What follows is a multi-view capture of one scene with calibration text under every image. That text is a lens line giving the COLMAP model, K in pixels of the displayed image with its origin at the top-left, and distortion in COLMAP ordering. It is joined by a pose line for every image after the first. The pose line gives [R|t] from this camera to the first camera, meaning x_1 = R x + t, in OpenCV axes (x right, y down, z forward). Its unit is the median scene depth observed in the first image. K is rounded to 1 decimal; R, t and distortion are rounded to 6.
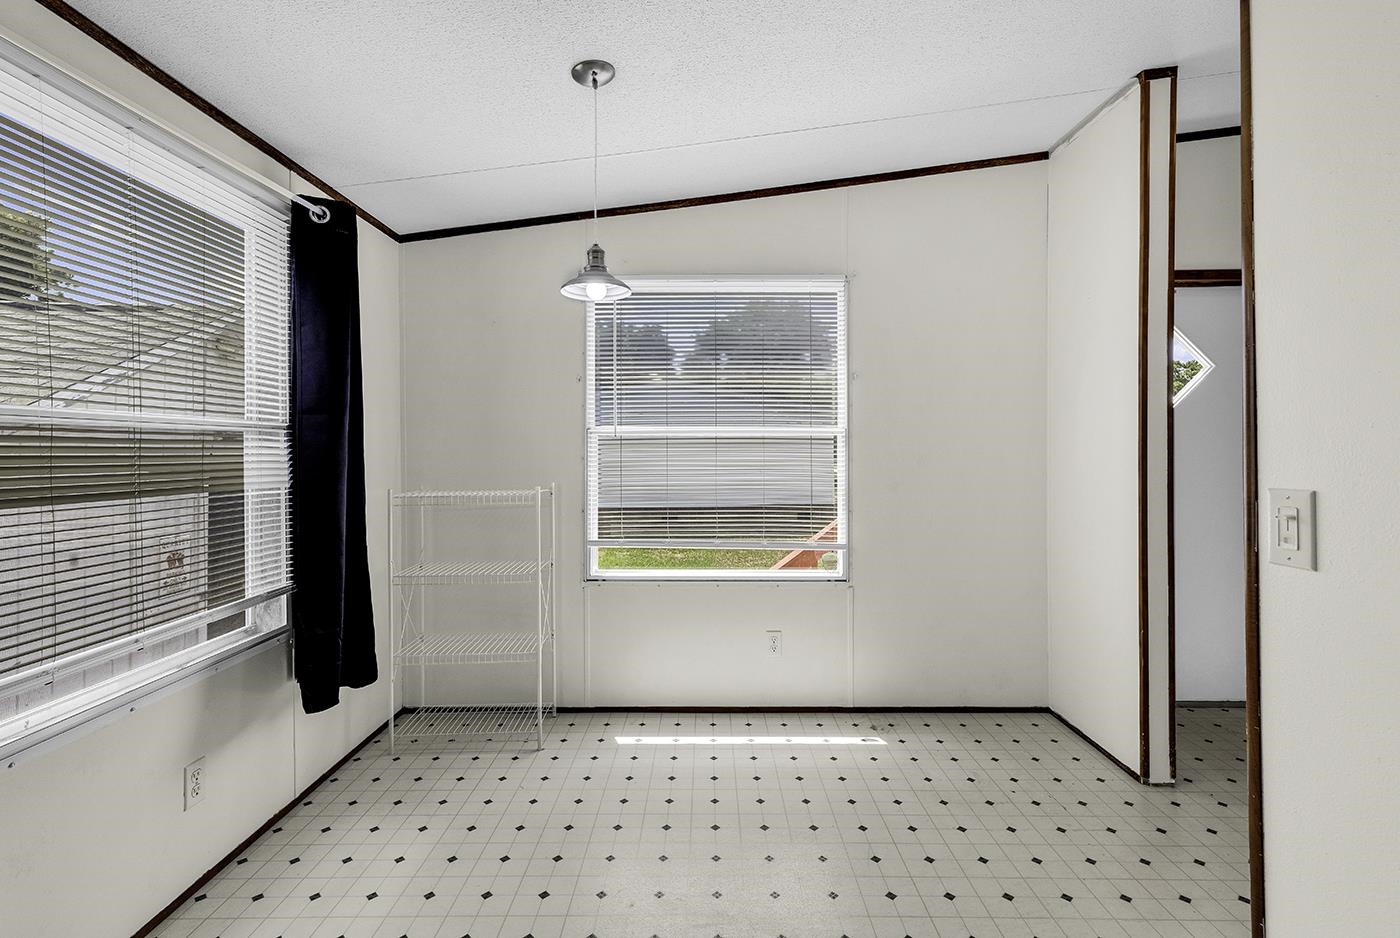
lens RADIAL K [[628.5, 0, 698.4], [0, 628.5, 458.6], [0, 0, 1]] dist [-0.000907, -0.000123]
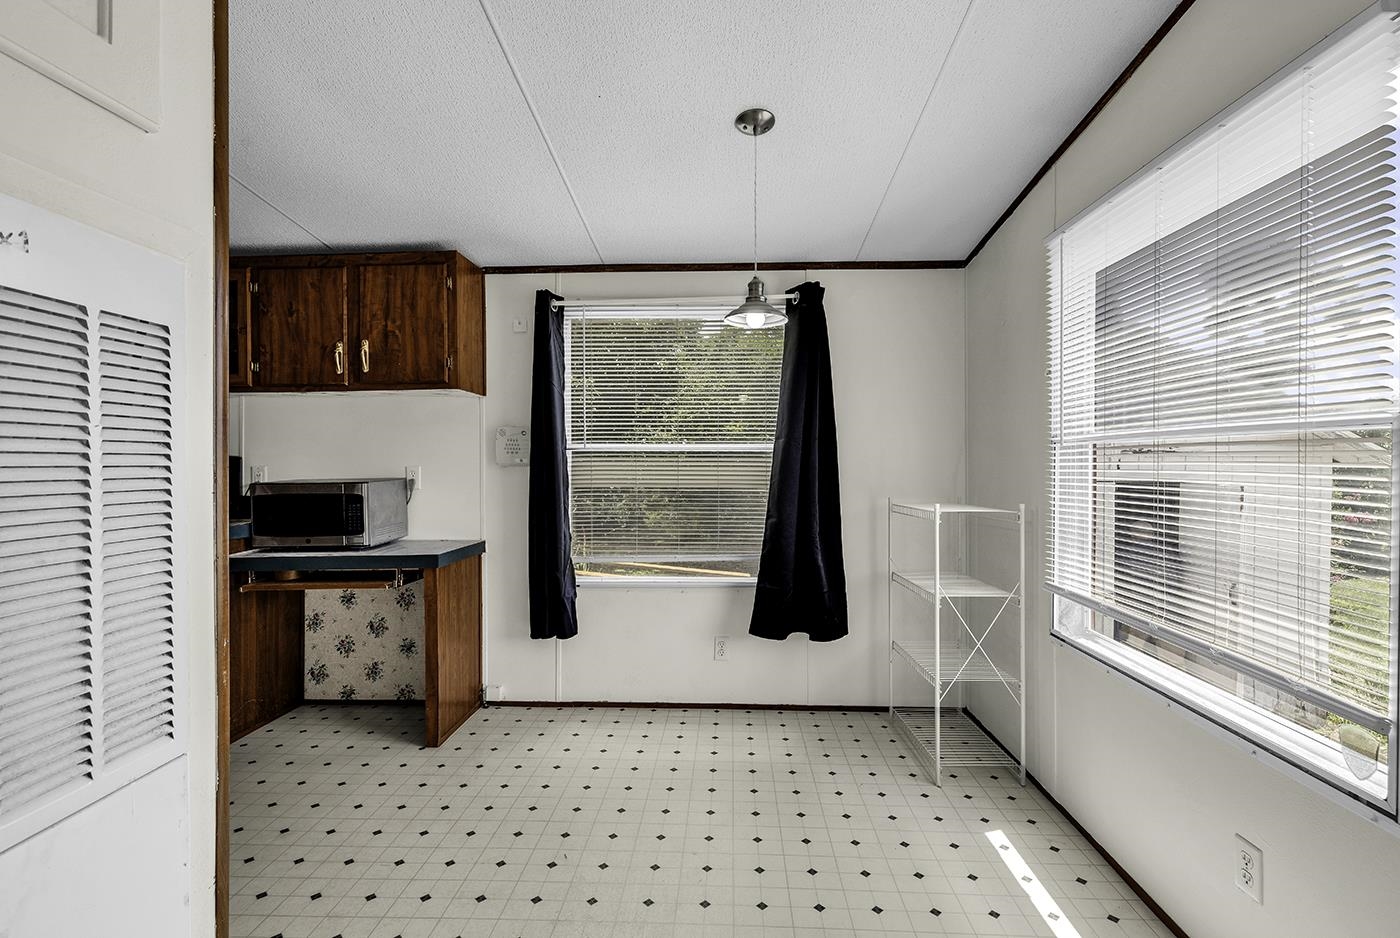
lens RADIAL K [[637.0, 0, 700.0], [0, 637.0, 469.0], [0, 0, 1]] dist [0.003536, 0.000053]
pose [[-0.014583, 0.011767, -0.999824, 0.802053], [-0.018394, 0.999758, 0.012034, -0.006984], [0.999724, 0.018567, -0.014363, 0.769396]]
